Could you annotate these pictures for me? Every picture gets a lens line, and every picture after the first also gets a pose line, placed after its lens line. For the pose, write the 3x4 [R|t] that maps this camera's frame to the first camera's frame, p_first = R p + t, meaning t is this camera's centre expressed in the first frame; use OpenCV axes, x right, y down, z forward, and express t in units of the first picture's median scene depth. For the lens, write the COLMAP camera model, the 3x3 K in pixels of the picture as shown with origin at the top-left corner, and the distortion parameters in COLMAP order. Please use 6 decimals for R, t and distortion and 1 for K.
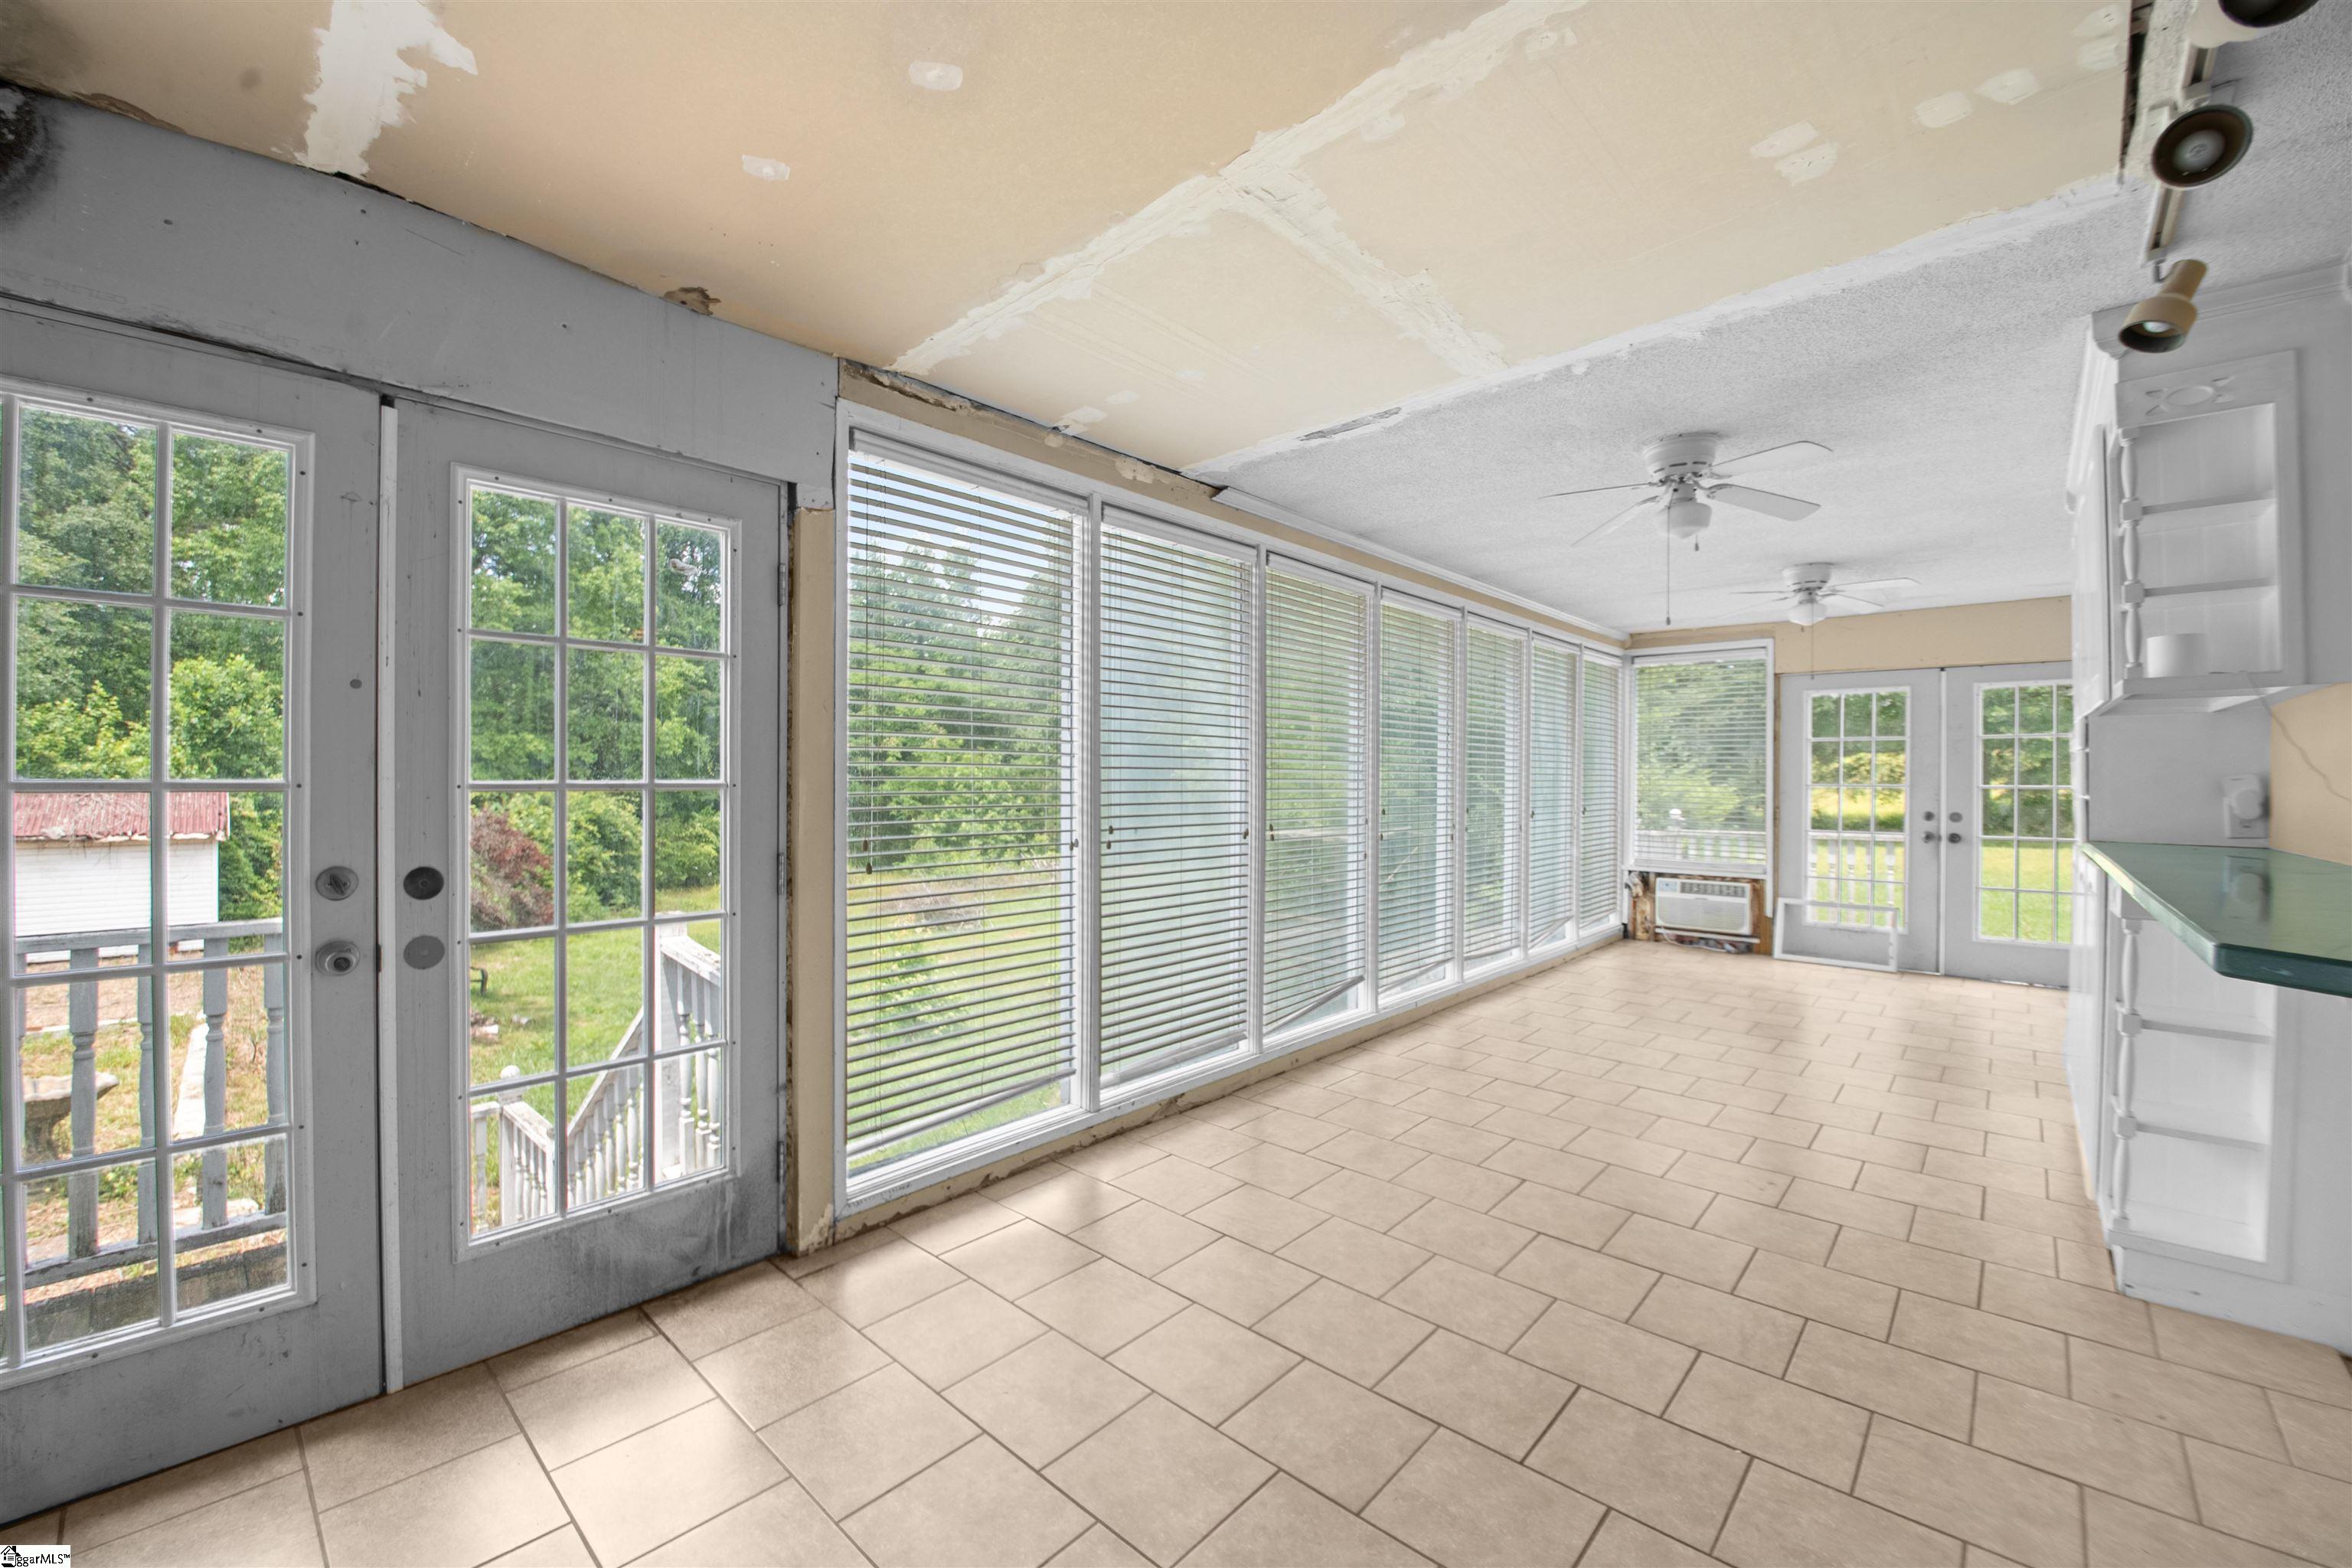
lens RADIAL K [[947.9, 0, 1176.0], [0, 947.9, 784.0], [0, 0, 1]] dist [-0.034616, -0.000138]
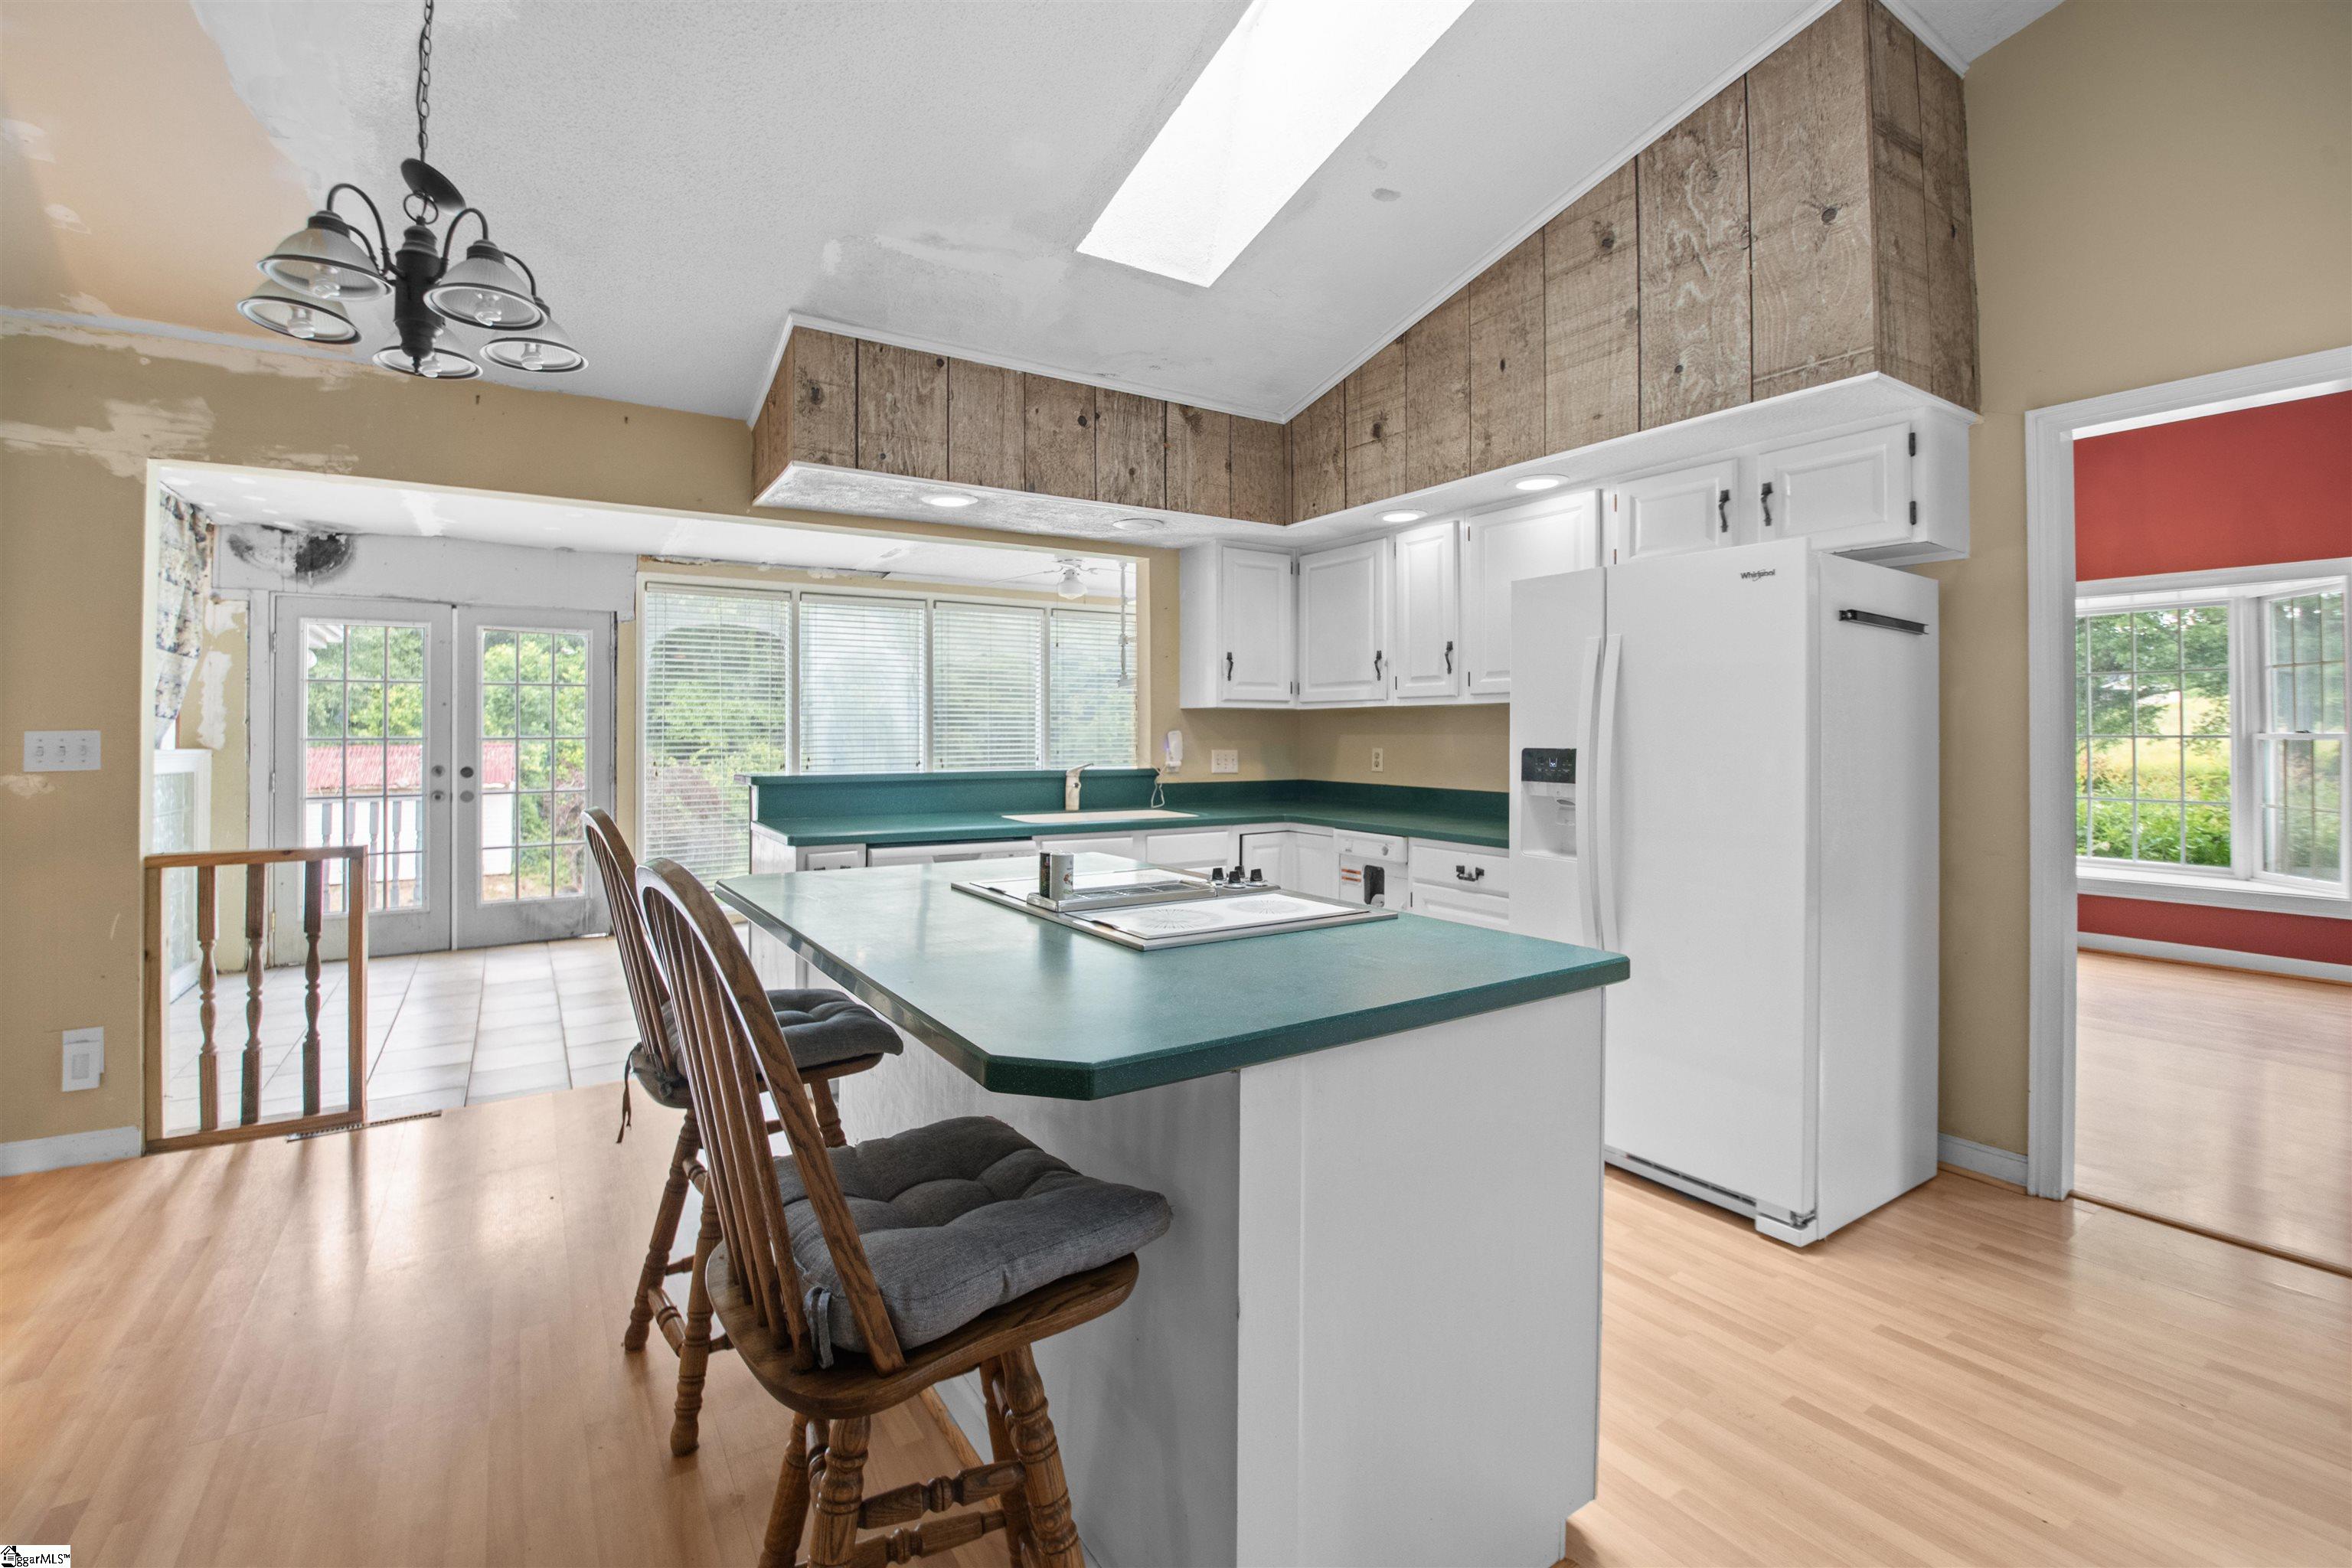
lens RADIAL K [[1049.5, 0, 1173.2], [0, 1049.5, 728.9], [0, 0, 1]] dist [0.000177, -0.016879]
pose [[0.963545, -0.012168, -0.267270, 1.873801], [0.009272, 0.999884, -0.012094, 0.026800], [0.267386, 0.009175, 0.963546, -1.335917]]
